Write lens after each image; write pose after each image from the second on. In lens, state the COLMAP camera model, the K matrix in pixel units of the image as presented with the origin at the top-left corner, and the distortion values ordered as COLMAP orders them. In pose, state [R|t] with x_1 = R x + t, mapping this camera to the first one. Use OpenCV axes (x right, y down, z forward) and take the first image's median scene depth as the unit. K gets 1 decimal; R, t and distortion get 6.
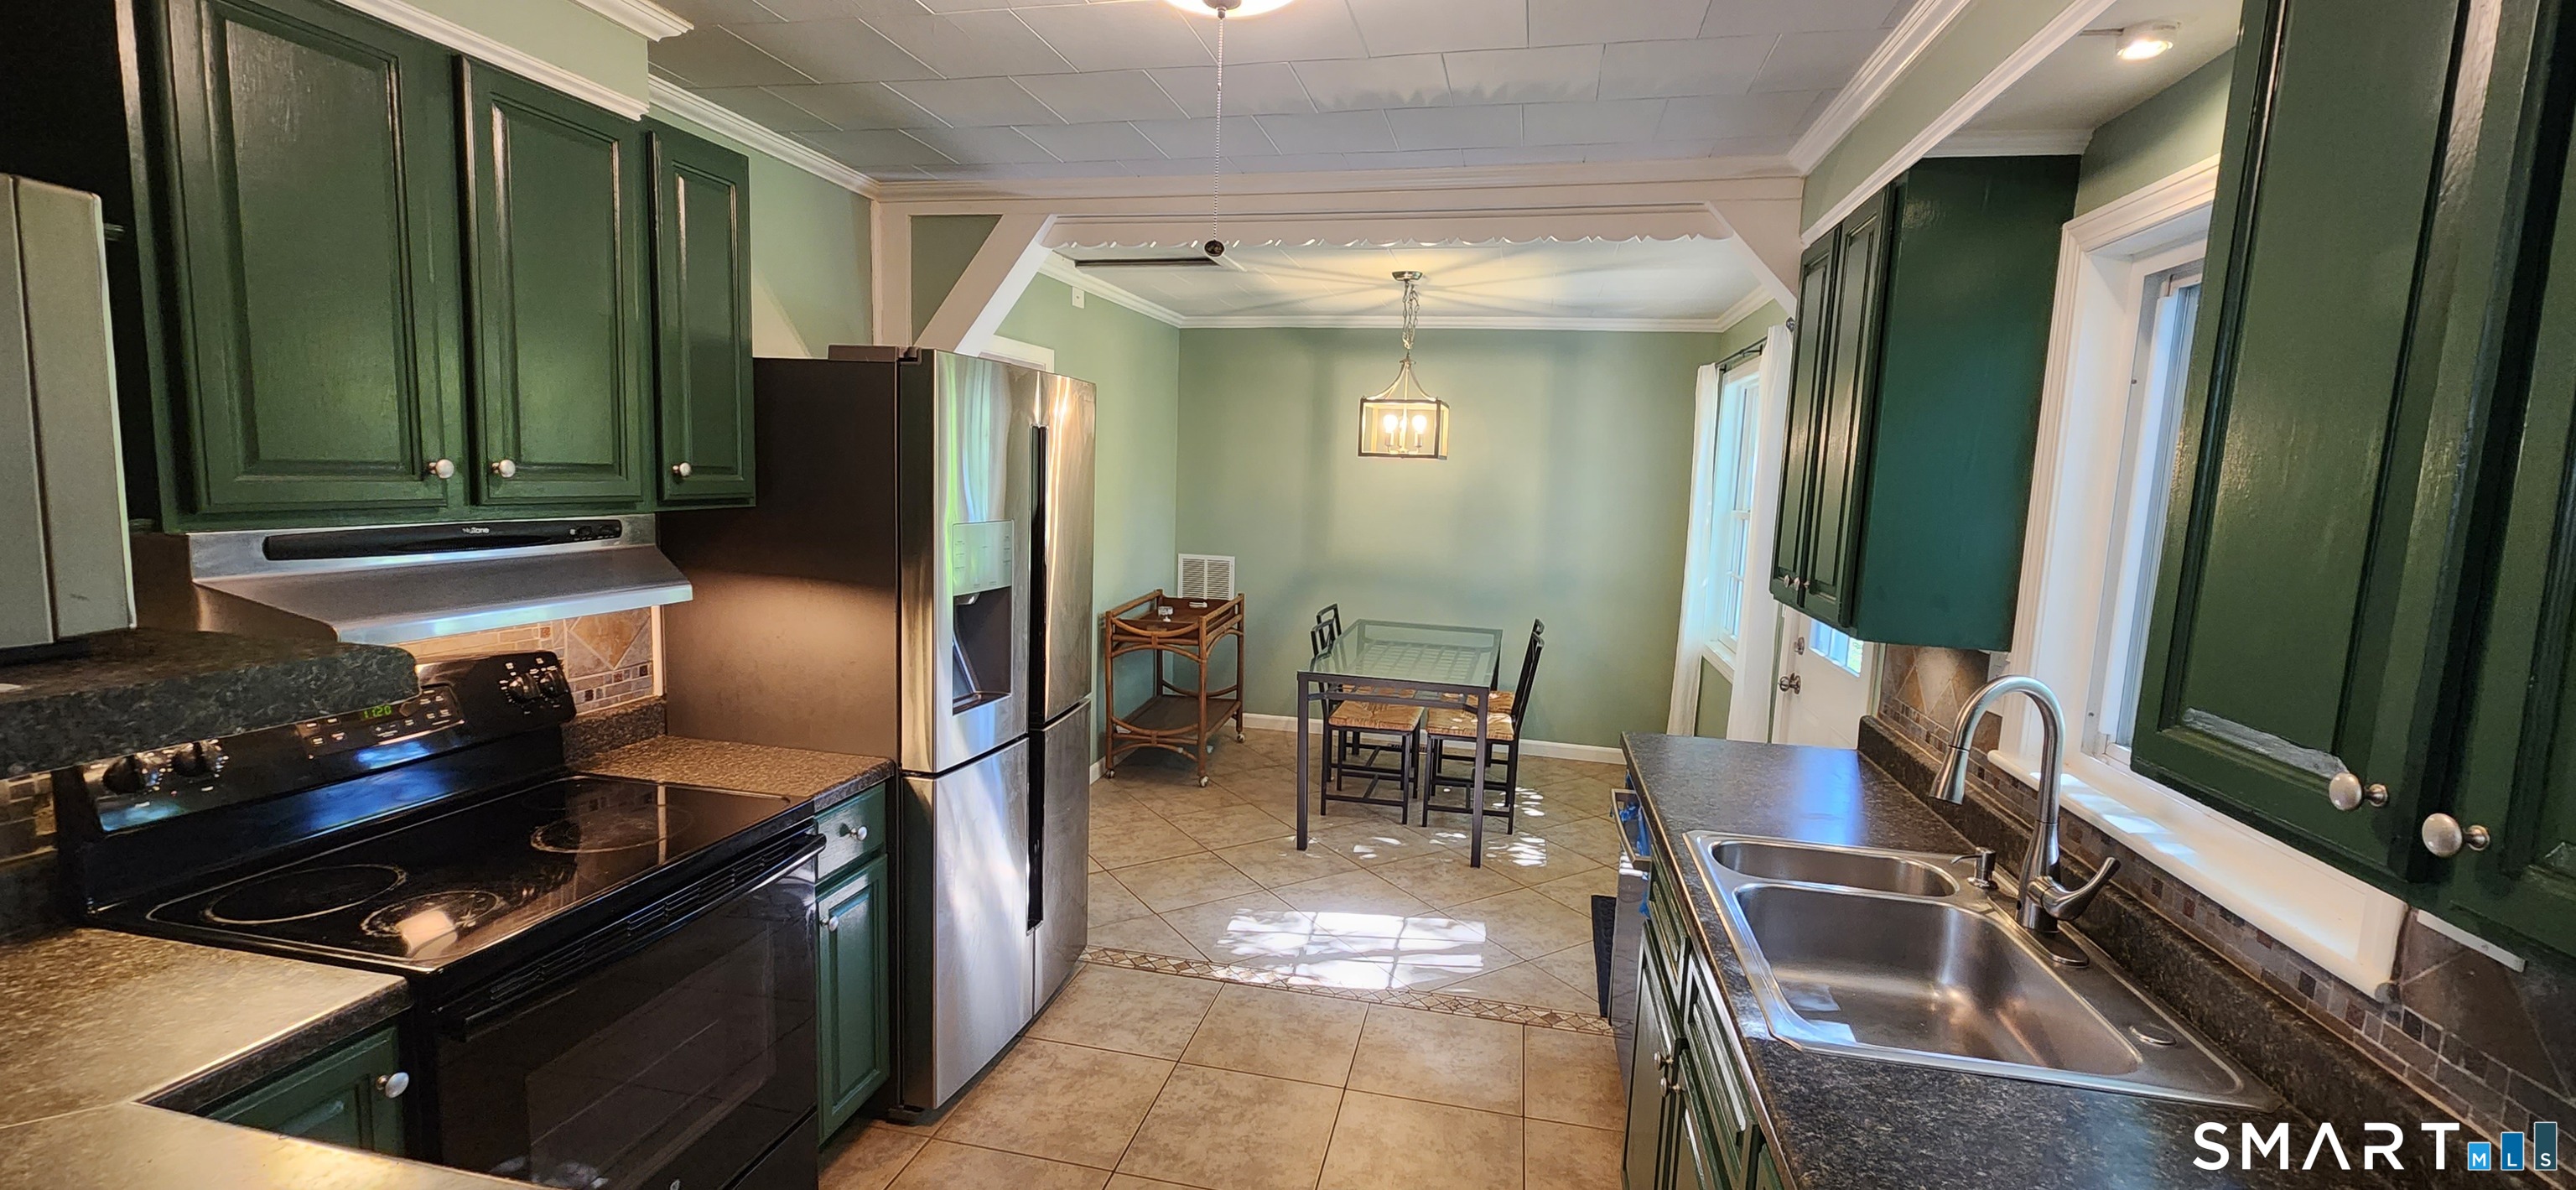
lens RADIAL K [[1032.6, 0, 1288.0], [0, 1032.6, 595.0], [0, 0, 1]] dist [-0.000274, -0.000009]
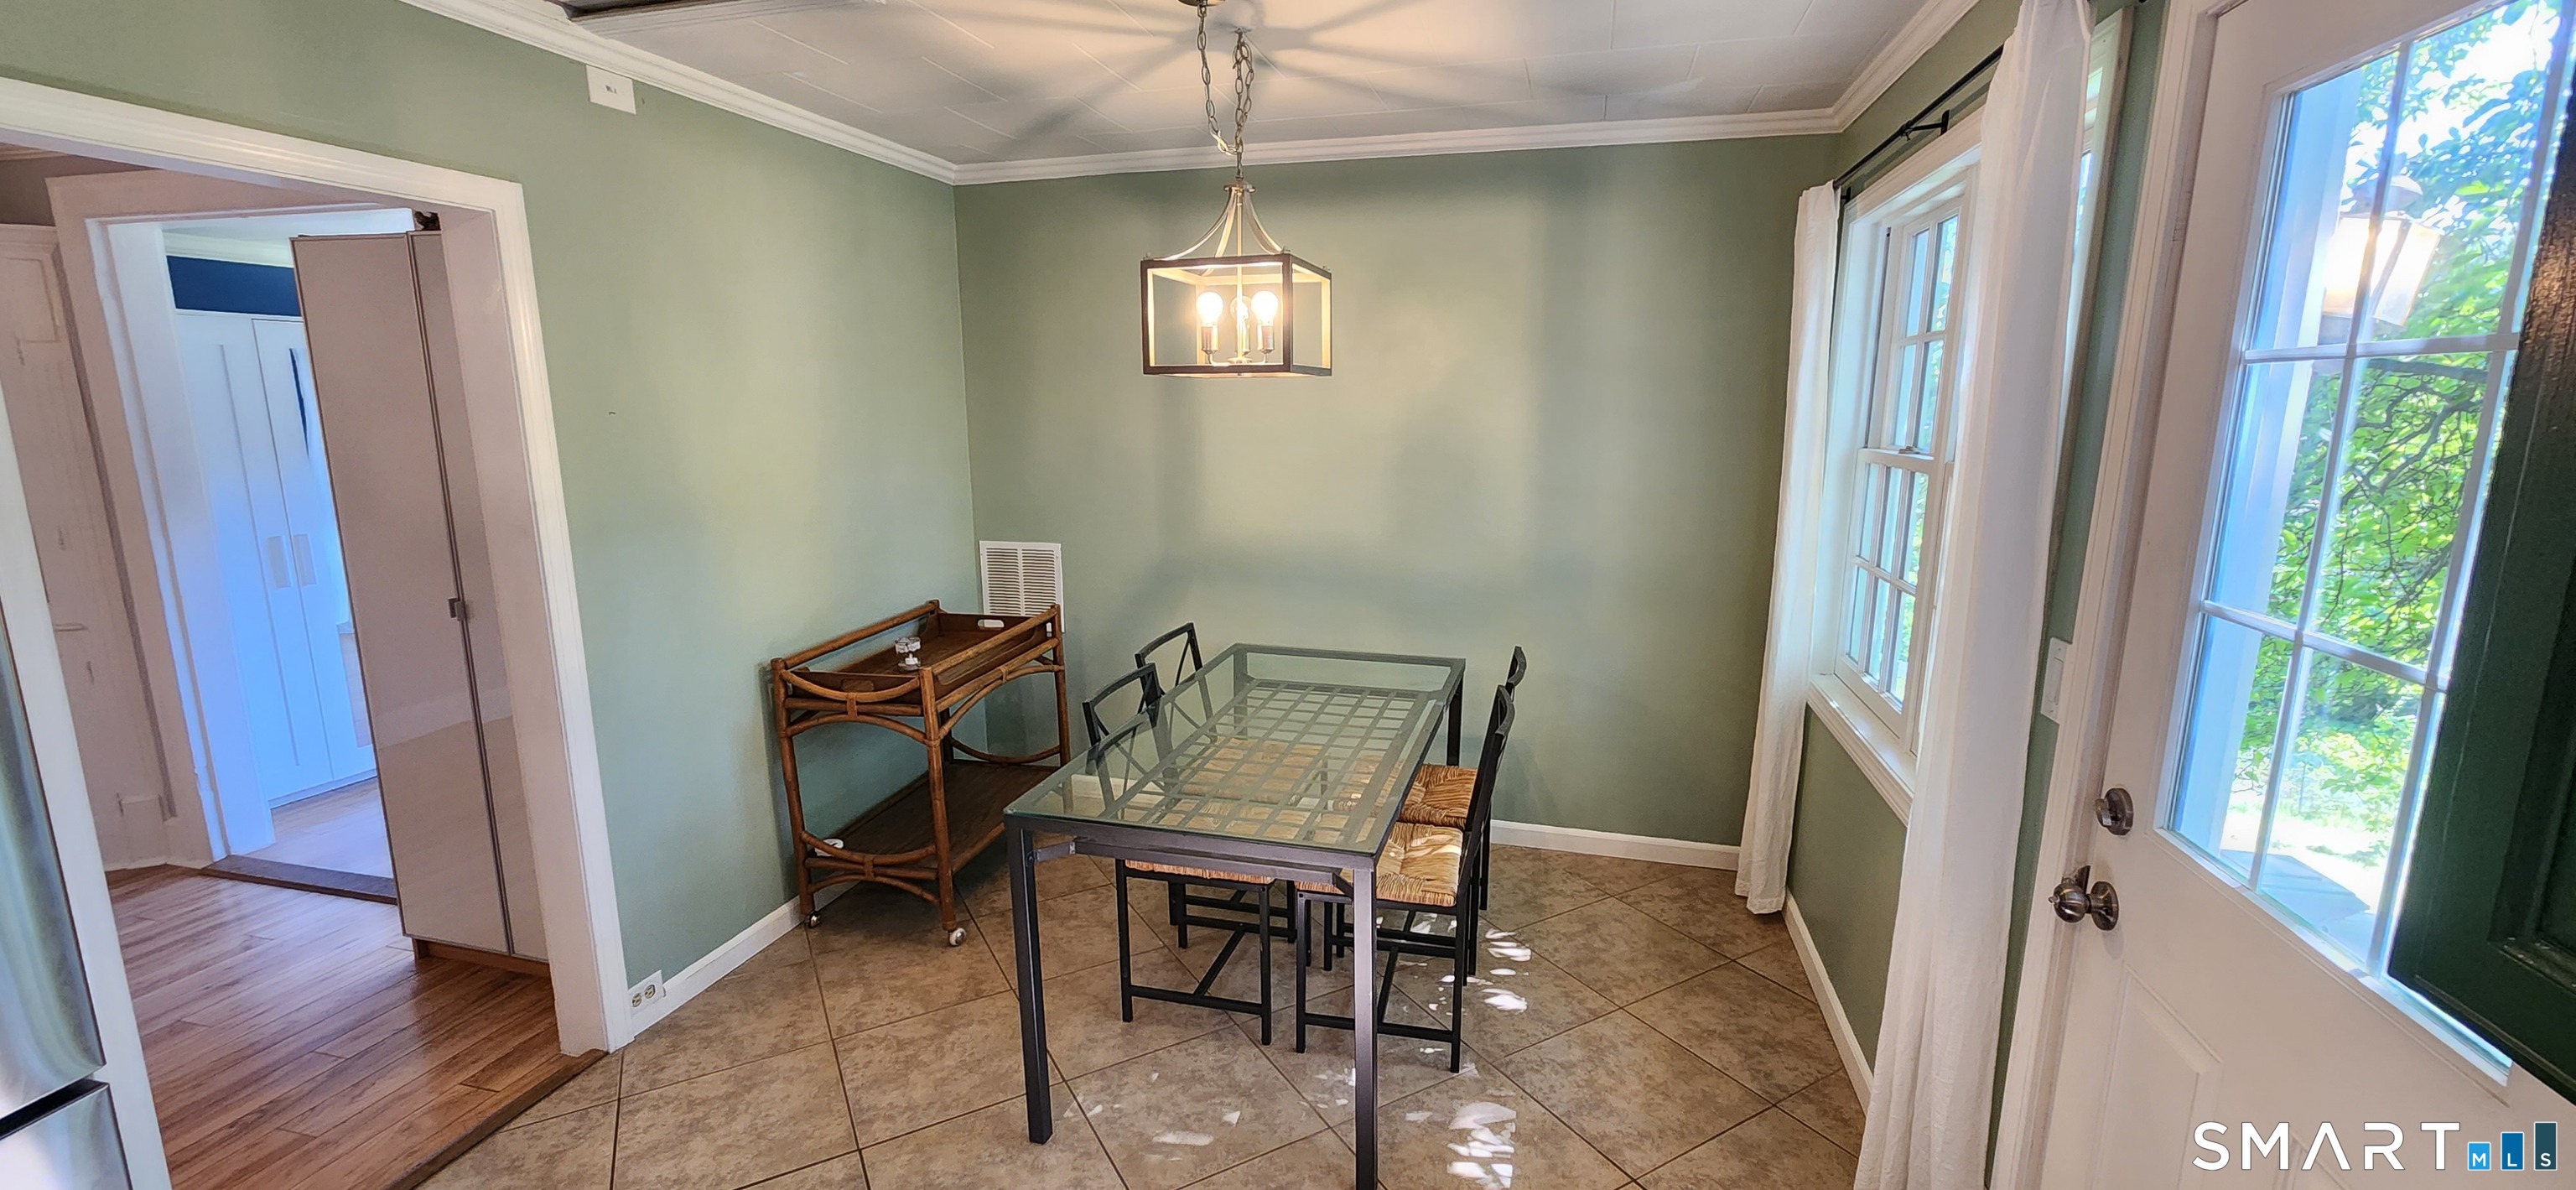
lens RADIAL K [[1032.6, 0, 1288.0], [0, 1032.6, 595.0], [0, 0, 1]] dist [-0.000274, -0.000009]
pose [[0.998513, -0.027931, -0.046811, 0.141118], [0.030744, 0.997695, 0.060491, -0.045746], [0.045014, -0.061840, 0.997071, 0.418289]]
